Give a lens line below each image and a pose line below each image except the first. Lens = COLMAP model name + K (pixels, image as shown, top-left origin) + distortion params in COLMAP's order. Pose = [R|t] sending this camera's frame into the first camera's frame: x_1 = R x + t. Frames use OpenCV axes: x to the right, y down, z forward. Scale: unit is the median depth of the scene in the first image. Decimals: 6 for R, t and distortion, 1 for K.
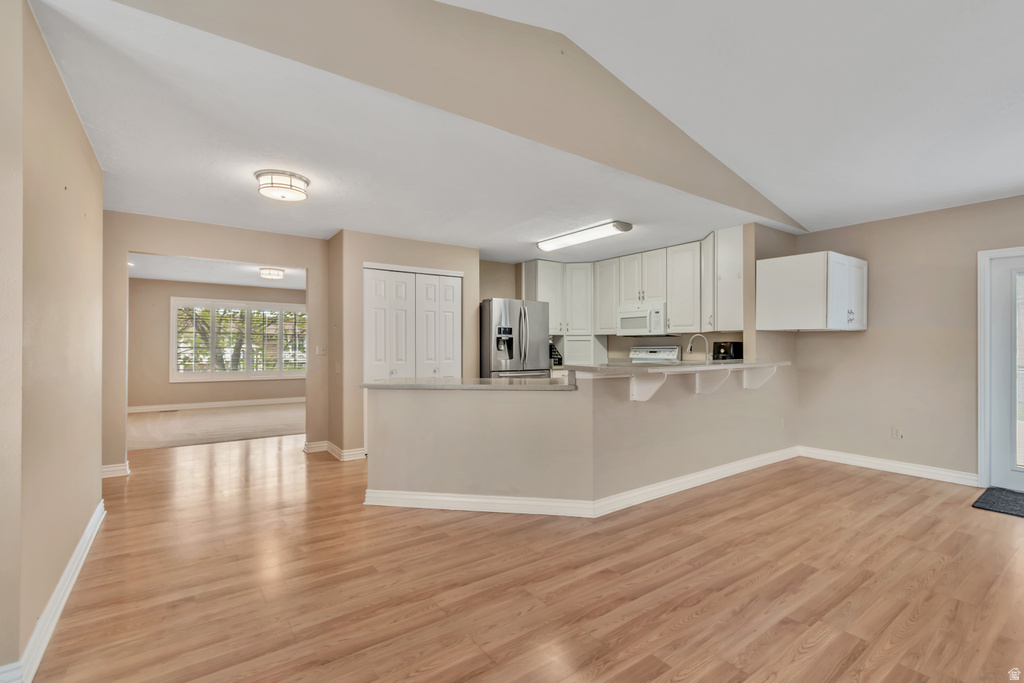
lens RADIAL K [[459.0, 0, 512.6], [0, 459.0, 343.7], [0, 0, 1]] dist [0.004667, -0.000406]
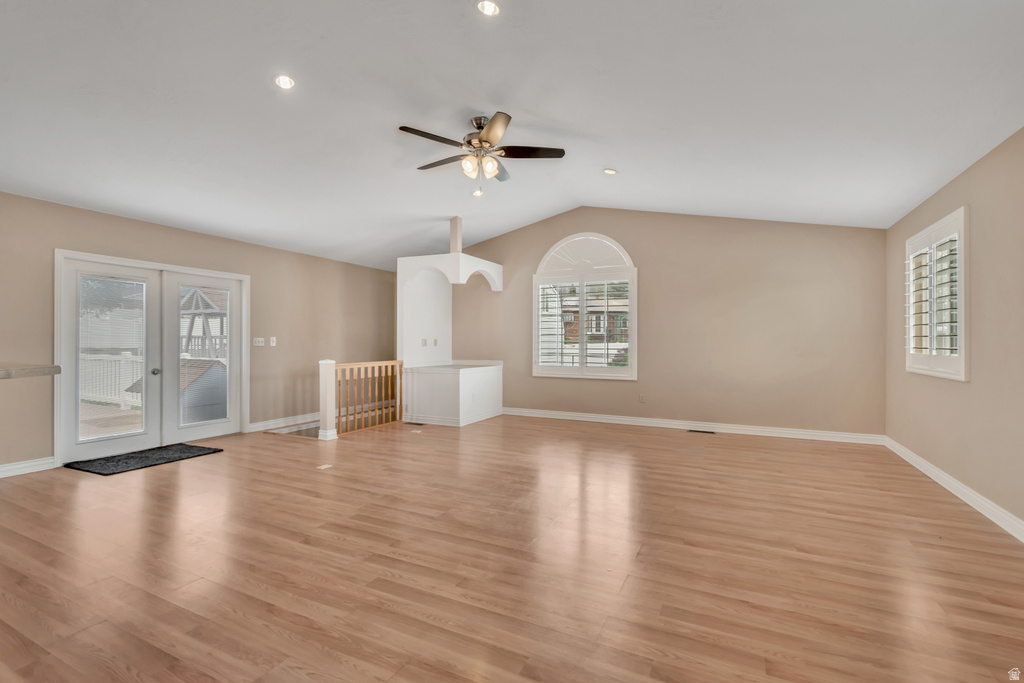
lens RADIAL K [[459.0, 0, 516.9], [0, 459.0, 343.7], [0, 0, 1]] dist [0.004667, -0.000406]
pose [[-0.471665, -0.004775, 0.881765, -0.341562], [-0.008401, 0.999964, 0.000921, 0.009277], [-0.881738, -0.006974, -0.471689, 0.433622]]
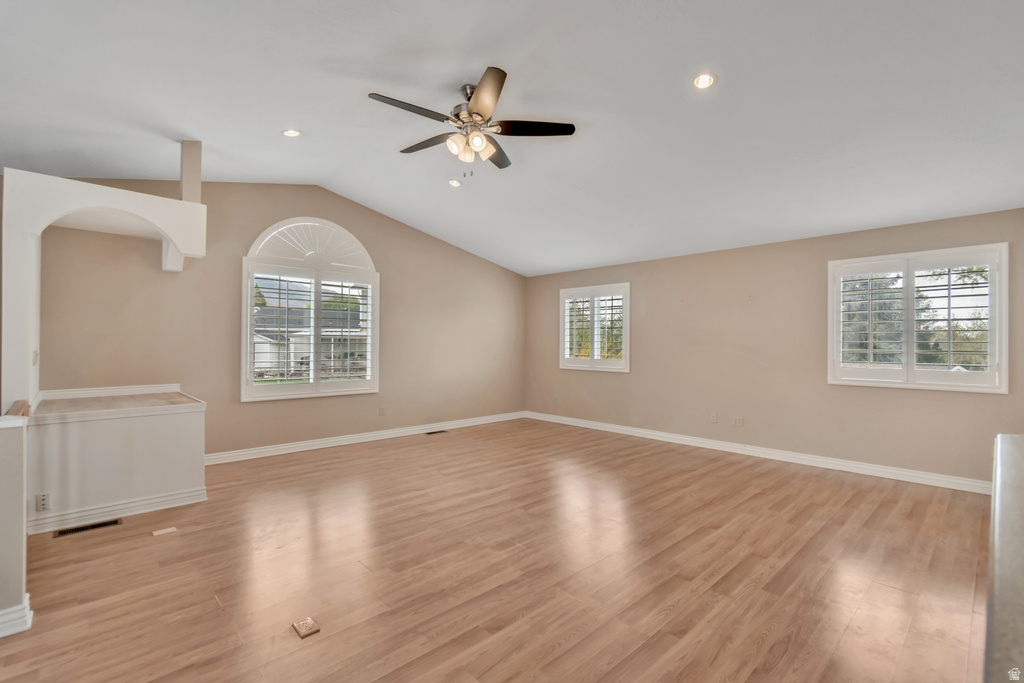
lens RADIAL K [[459.0, 0, 513.6], [0, 459.0, 341.4], [0, 0, 1]] dist [0.004667, -0.000406]
pose [[-0.990345, -0.006618, -0.138468, 0.438457], [-0.004851, 0.999903, -0.013092, -0.009903], [0.138541, -0.012294, -0.990280, 0.778388]]
